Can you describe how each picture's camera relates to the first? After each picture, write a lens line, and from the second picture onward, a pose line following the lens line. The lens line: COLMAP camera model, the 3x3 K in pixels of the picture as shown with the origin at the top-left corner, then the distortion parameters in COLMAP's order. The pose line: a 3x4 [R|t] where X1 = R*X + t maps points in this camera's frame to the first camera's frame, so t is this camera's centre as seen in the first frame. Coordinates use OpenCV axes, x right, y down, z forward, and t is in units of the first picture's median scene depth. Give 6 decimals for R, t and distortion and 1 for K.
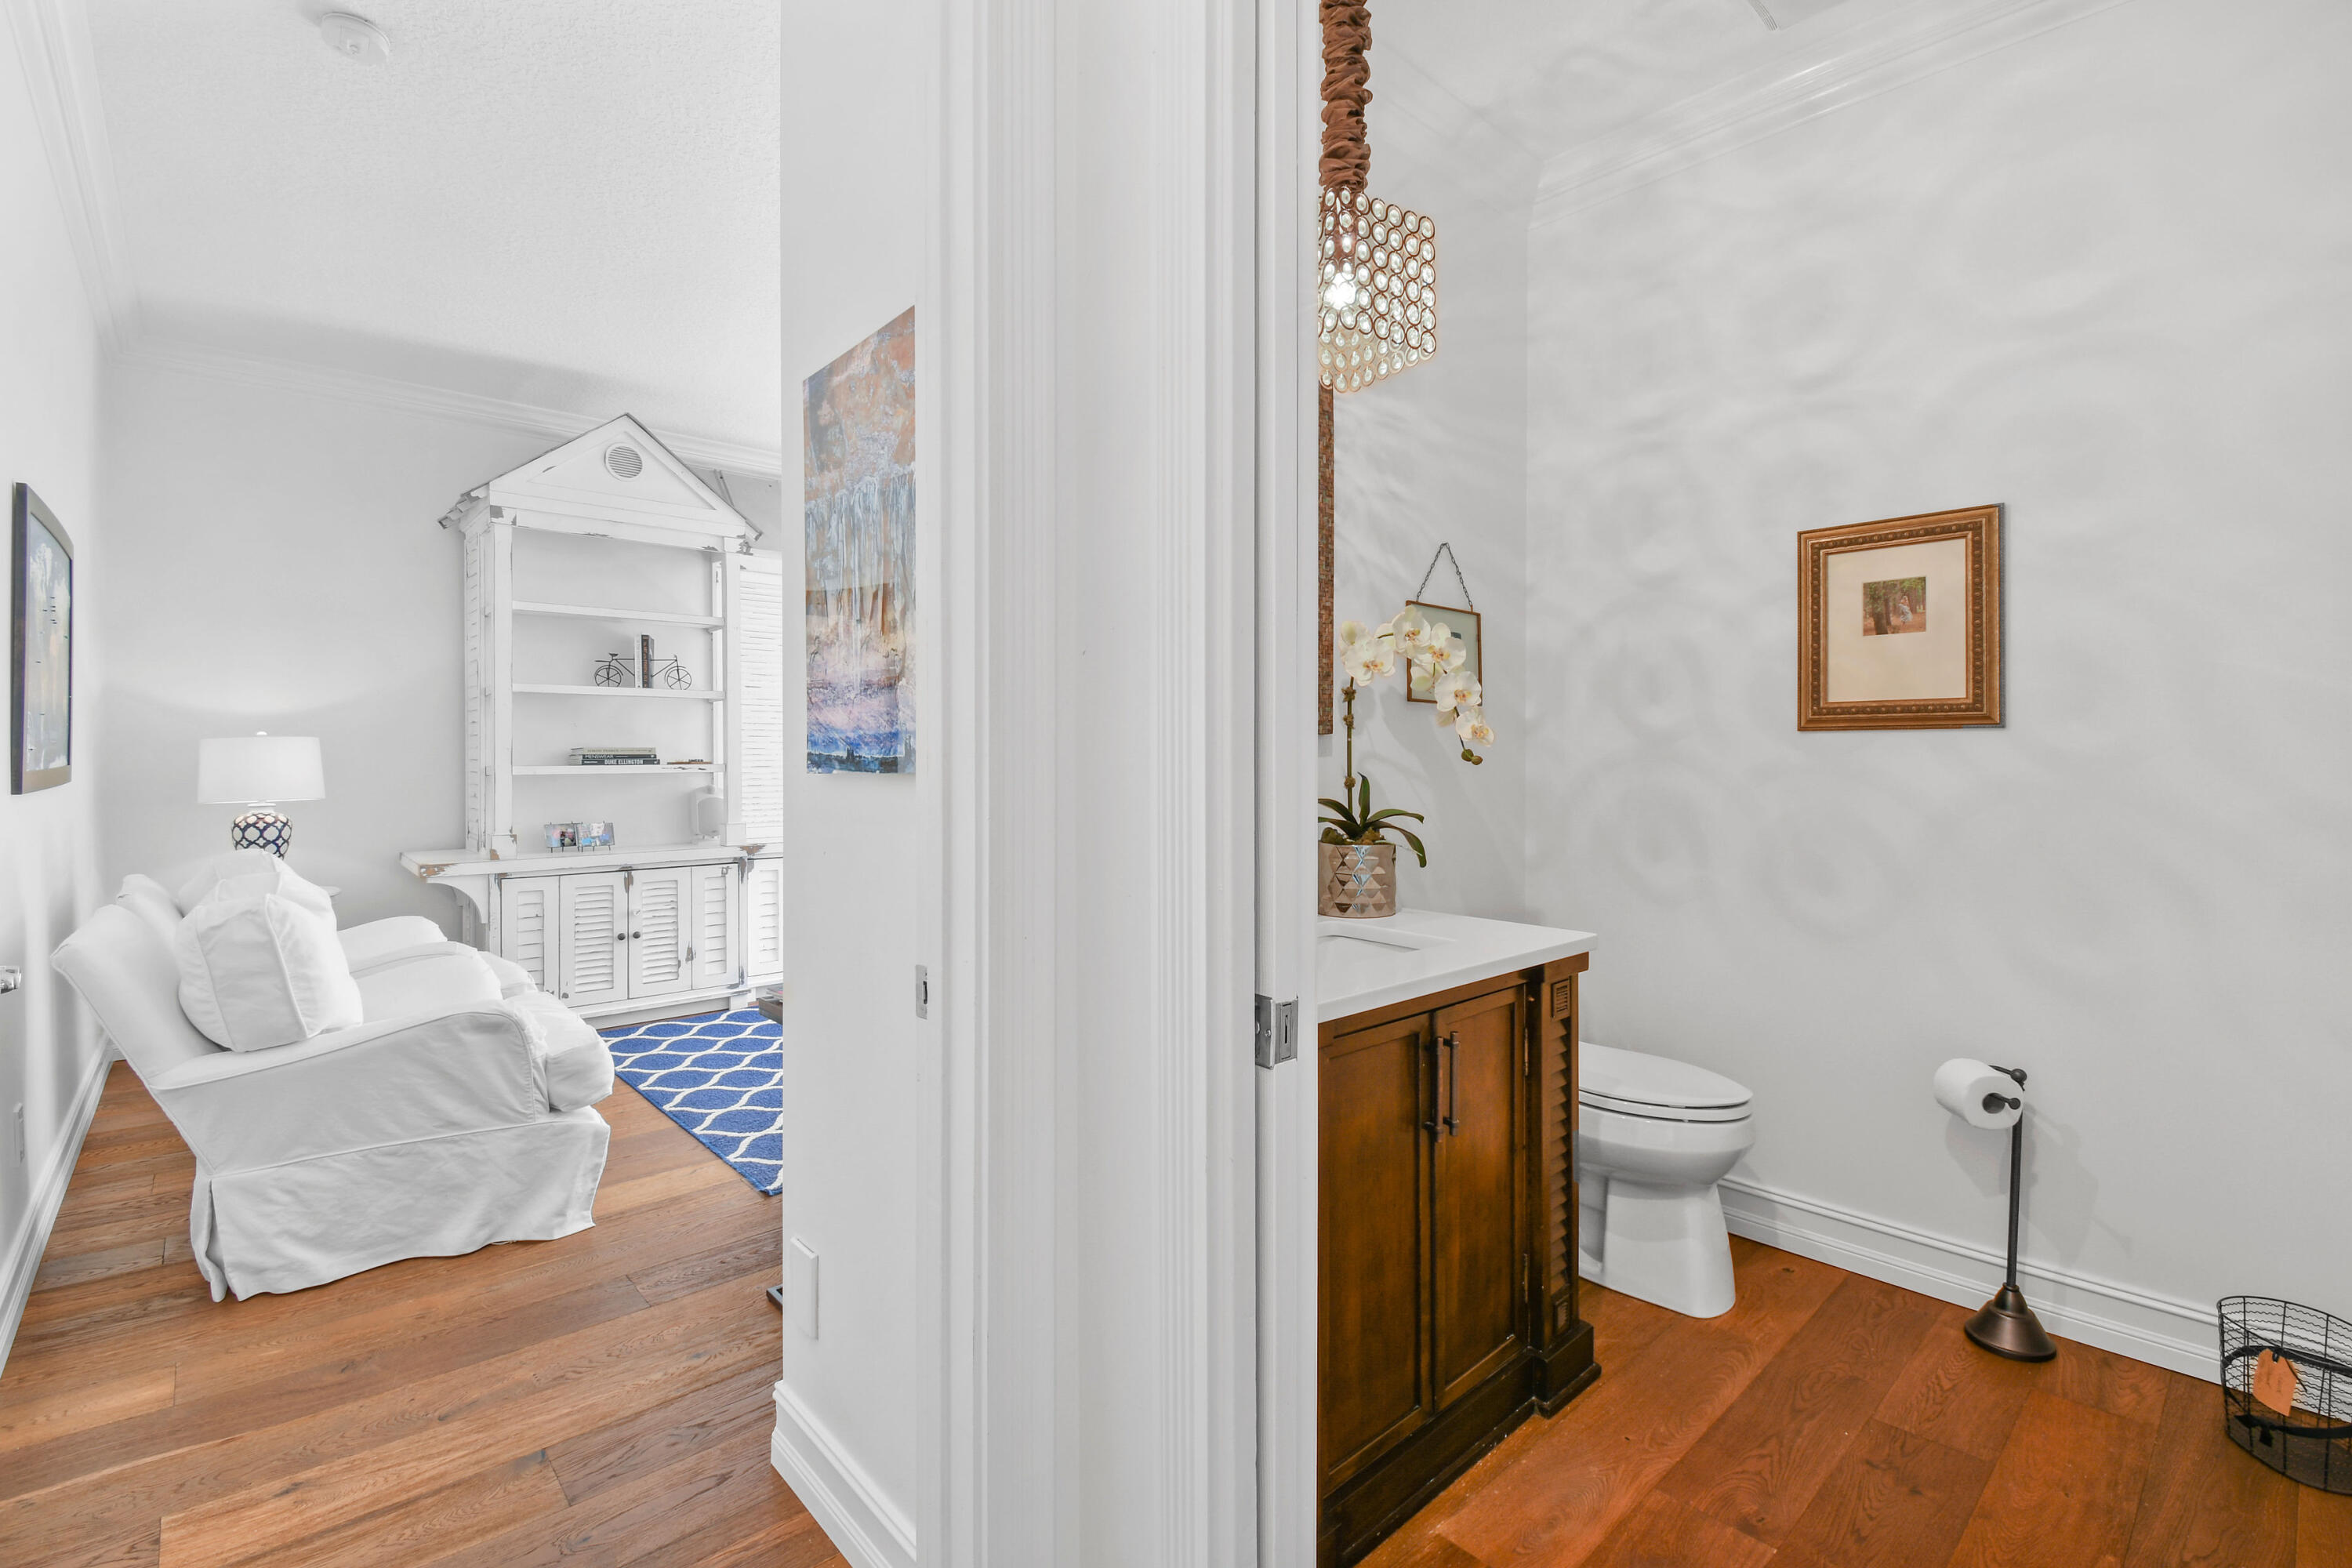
lens RADIAL K [[1081.6, 0, 1187.3], [0, 1081.6, 765.2], [0, 0, 1]] dist [0.003382, -0.002004]
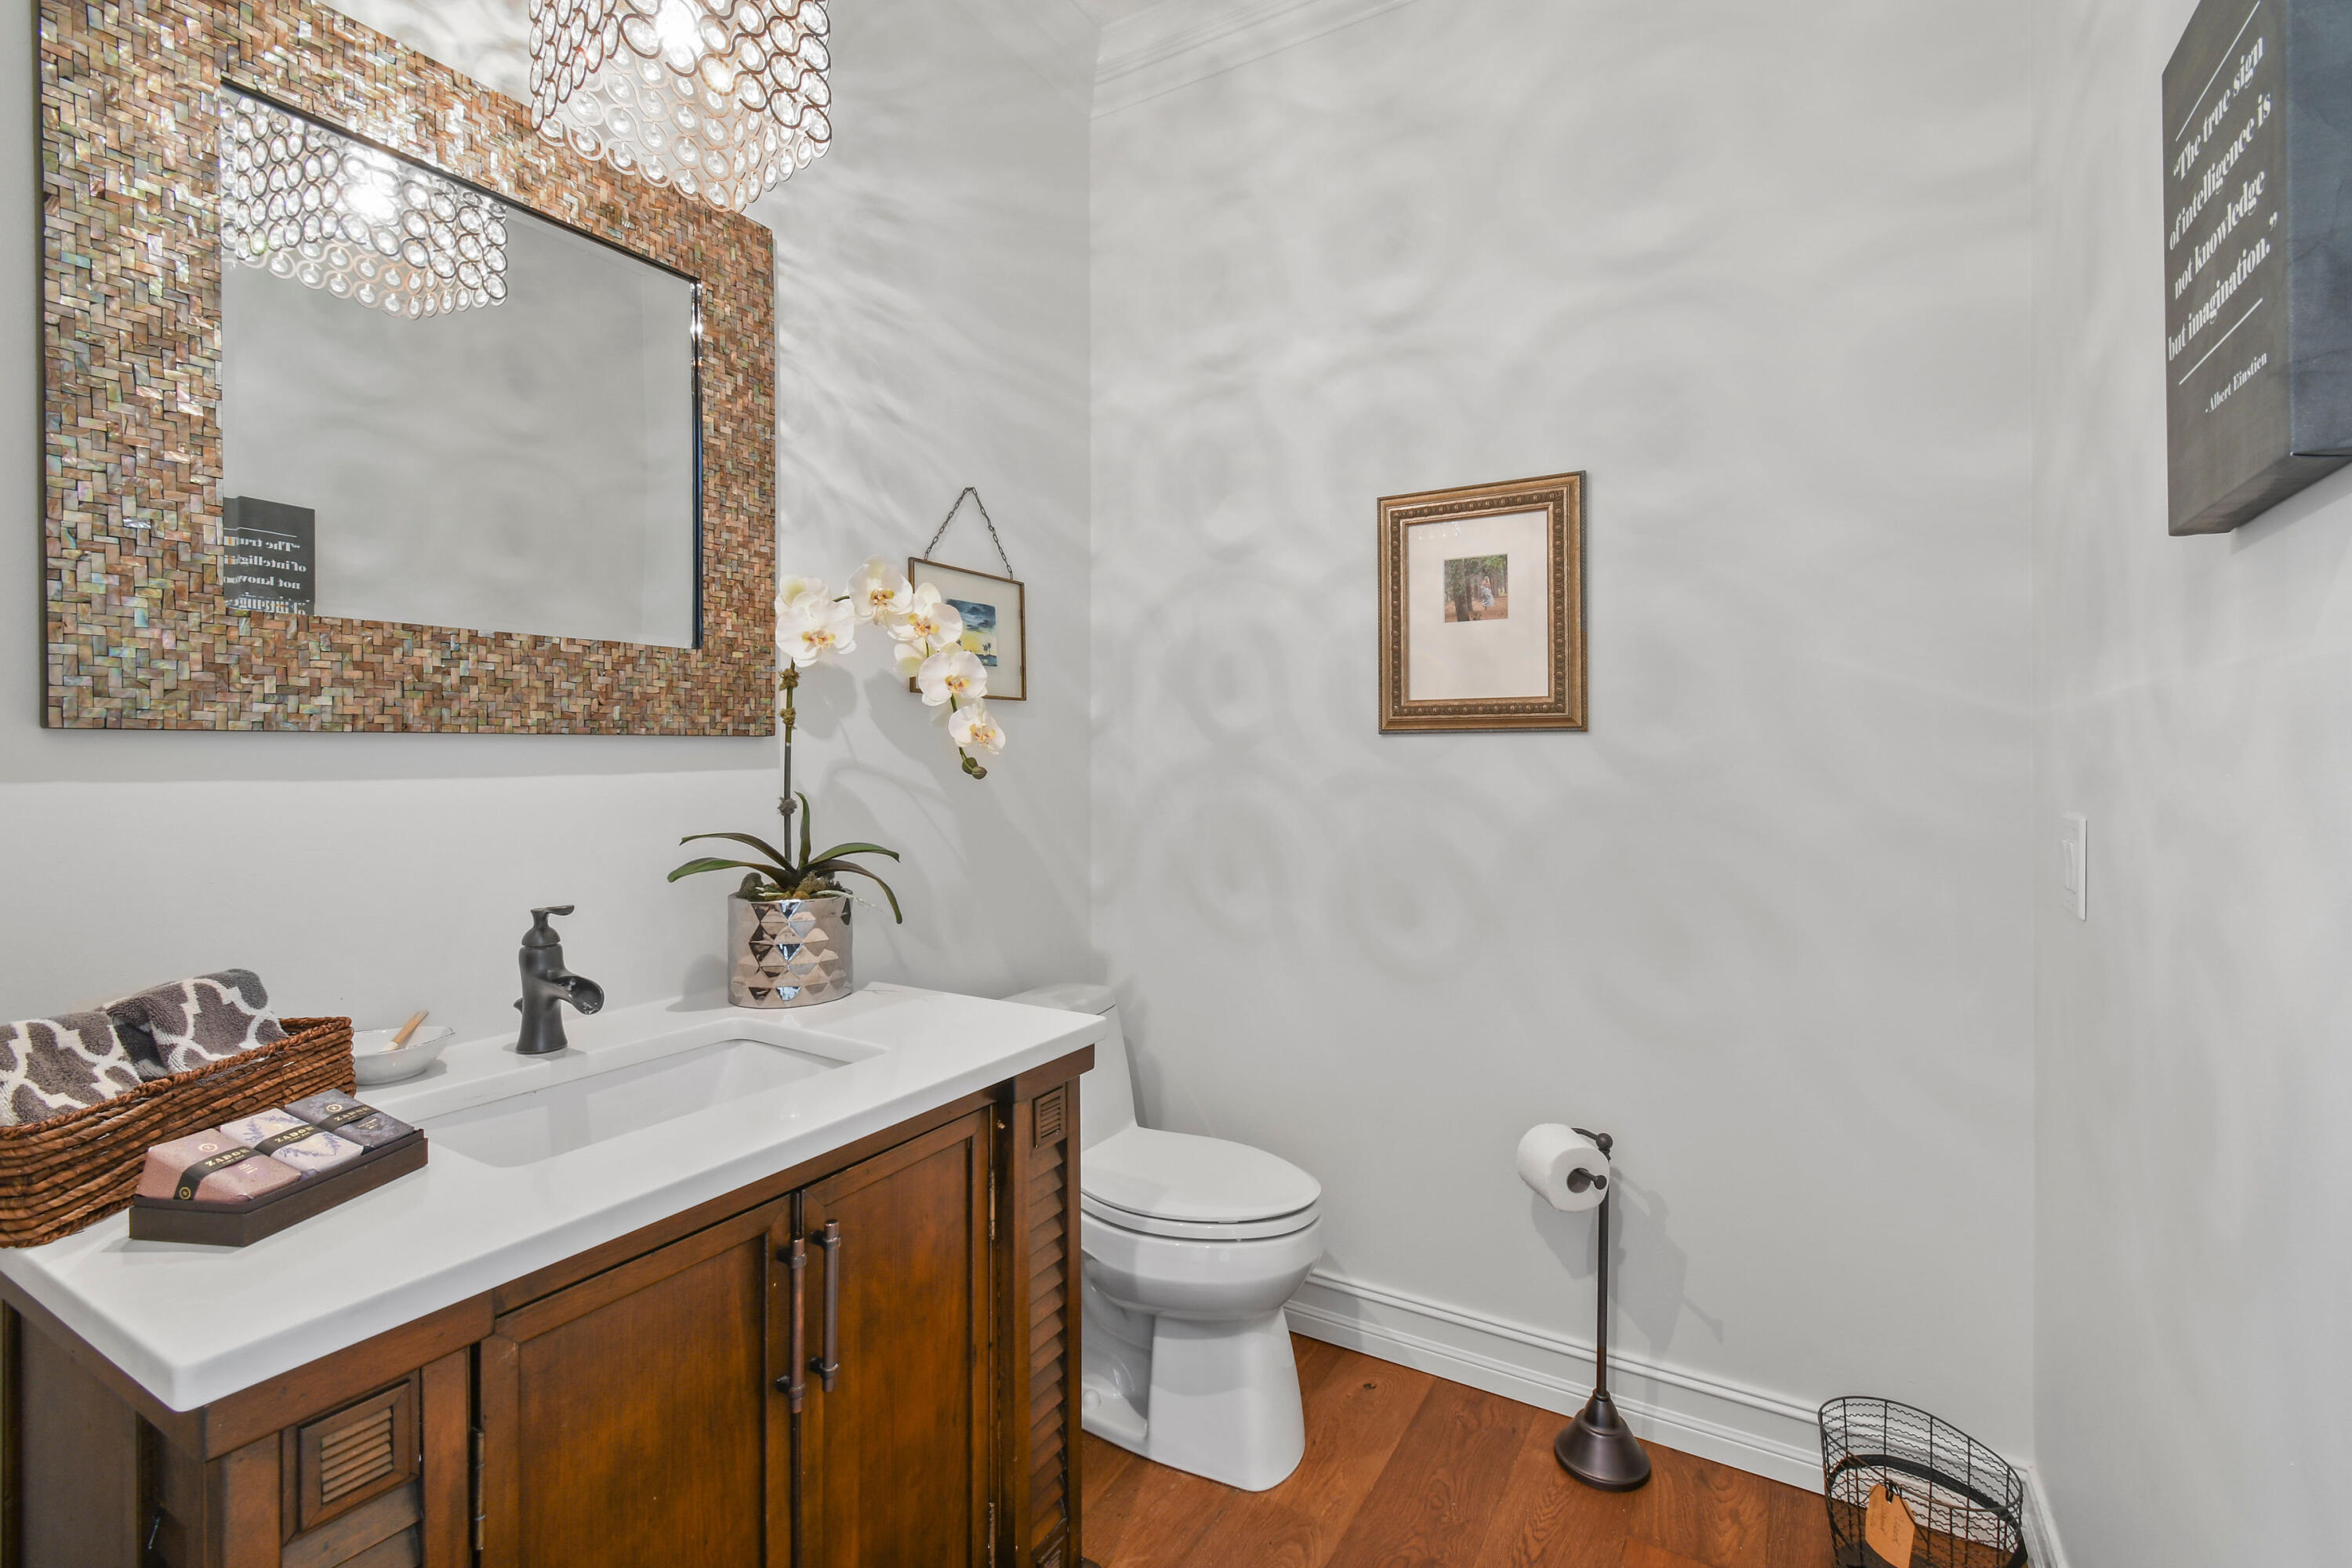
lens RADIAL K [[1081.6, 0, 1207.8], [0, 1081.6, 750.8], [0, 0, 1]] dist [0.003382, -0.002004]
pose [[0.954766, 0.001537, 0.297354, 0.202298], [0.001852, 0.999936, -0.011116, -0.011243], [-0.297353, 0.011164, 0.954702, 0.258759]]
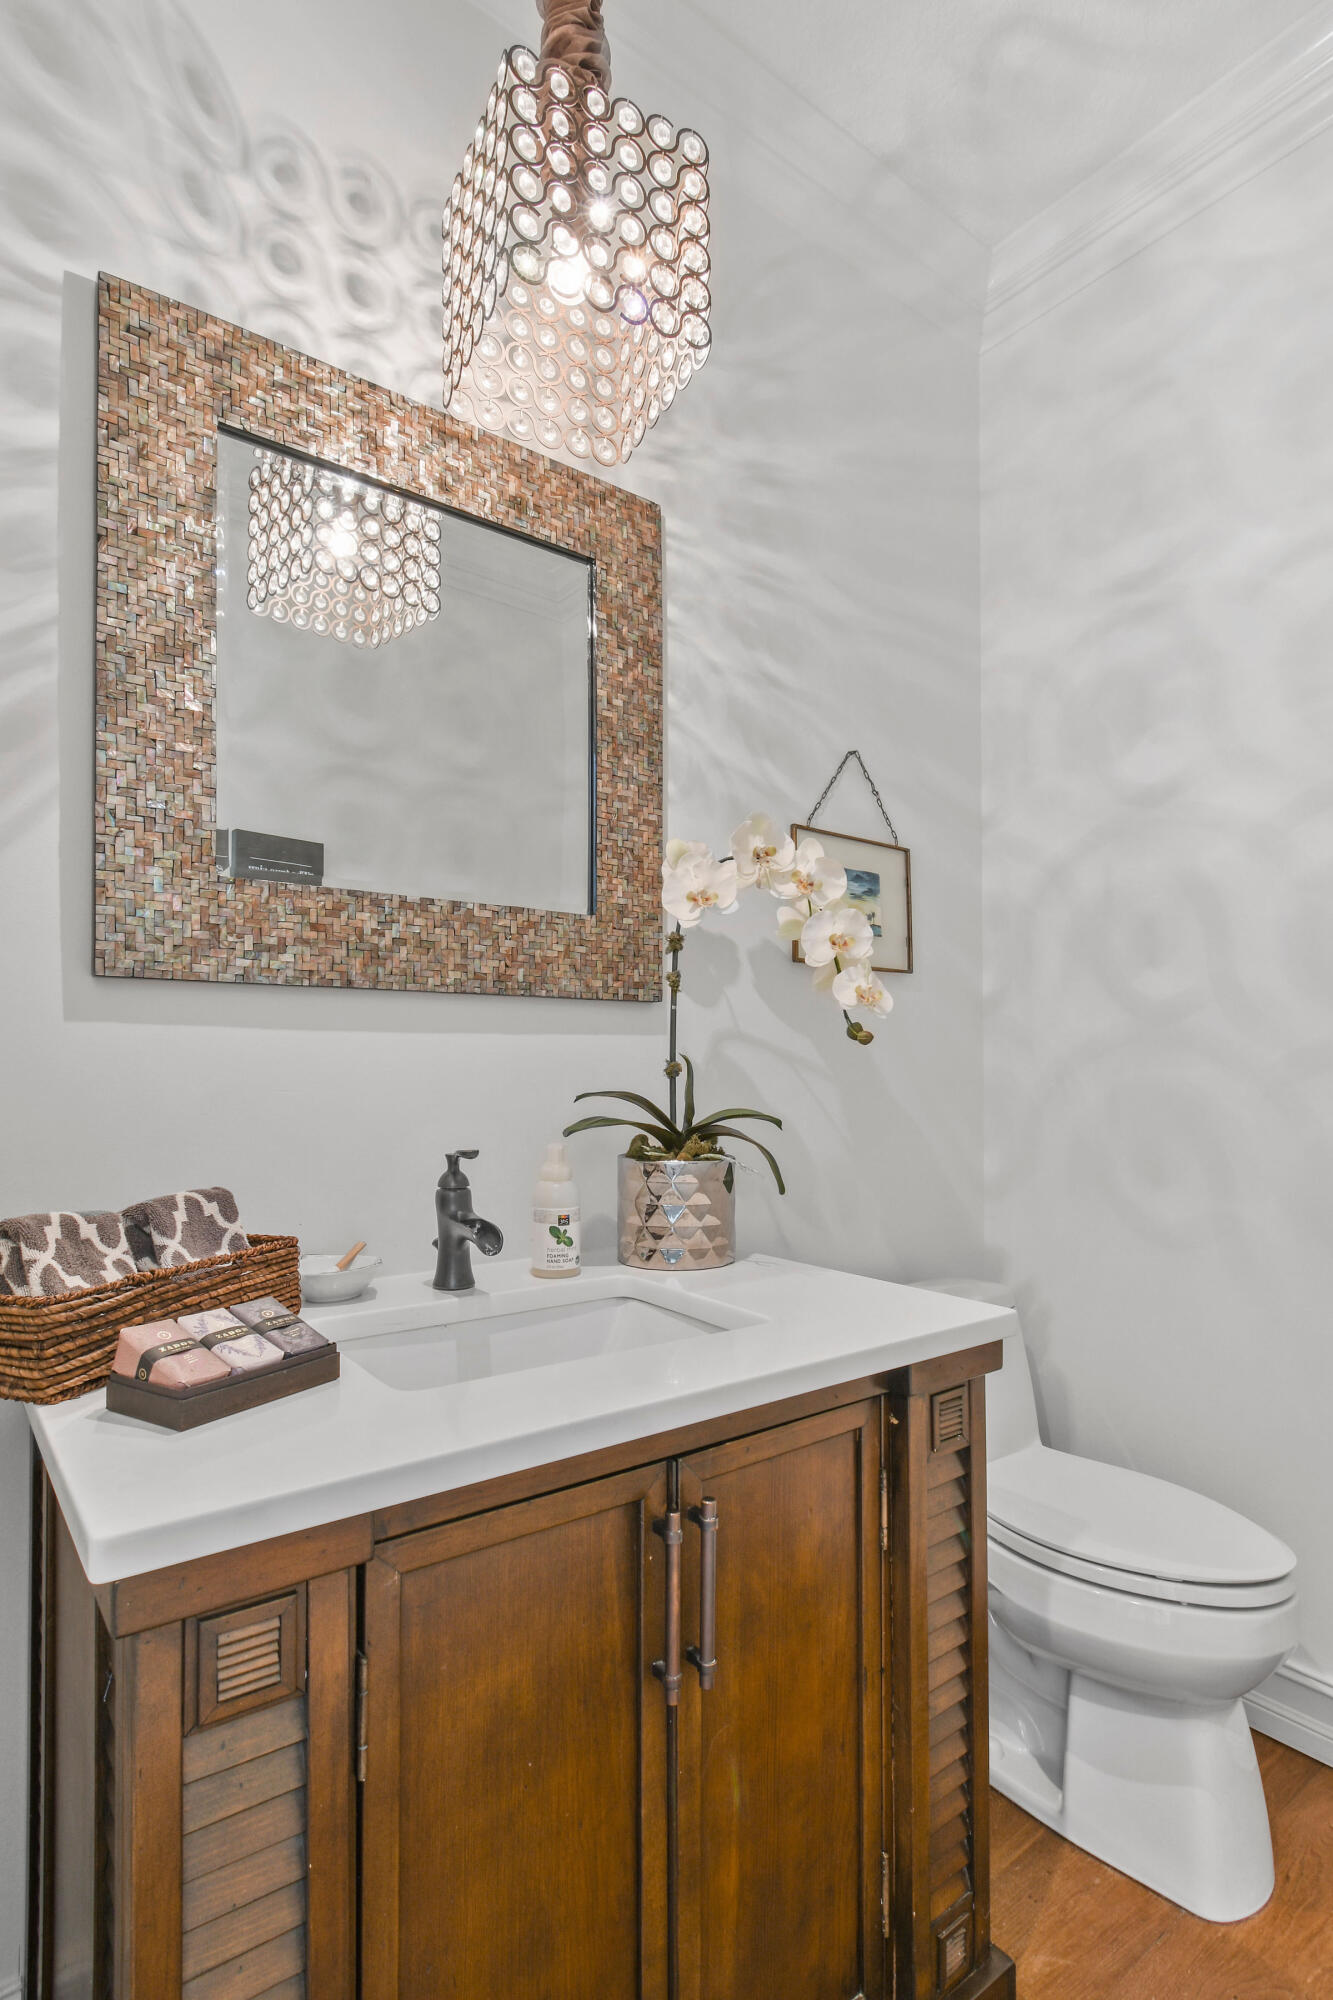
lens RADIAL K [[1024.9, 0, 648.3], [0, 1024.9, 1045.5], [0, 0, 1]] dist [0.002924, -0.002558]
pose [[0.994317, 0.001146, -0.106455, 0.205461], [-0.004547, 0.999487, -0.031709, 0.022057], [0.106364, 0.032013, 0.993812, 0.348995]]
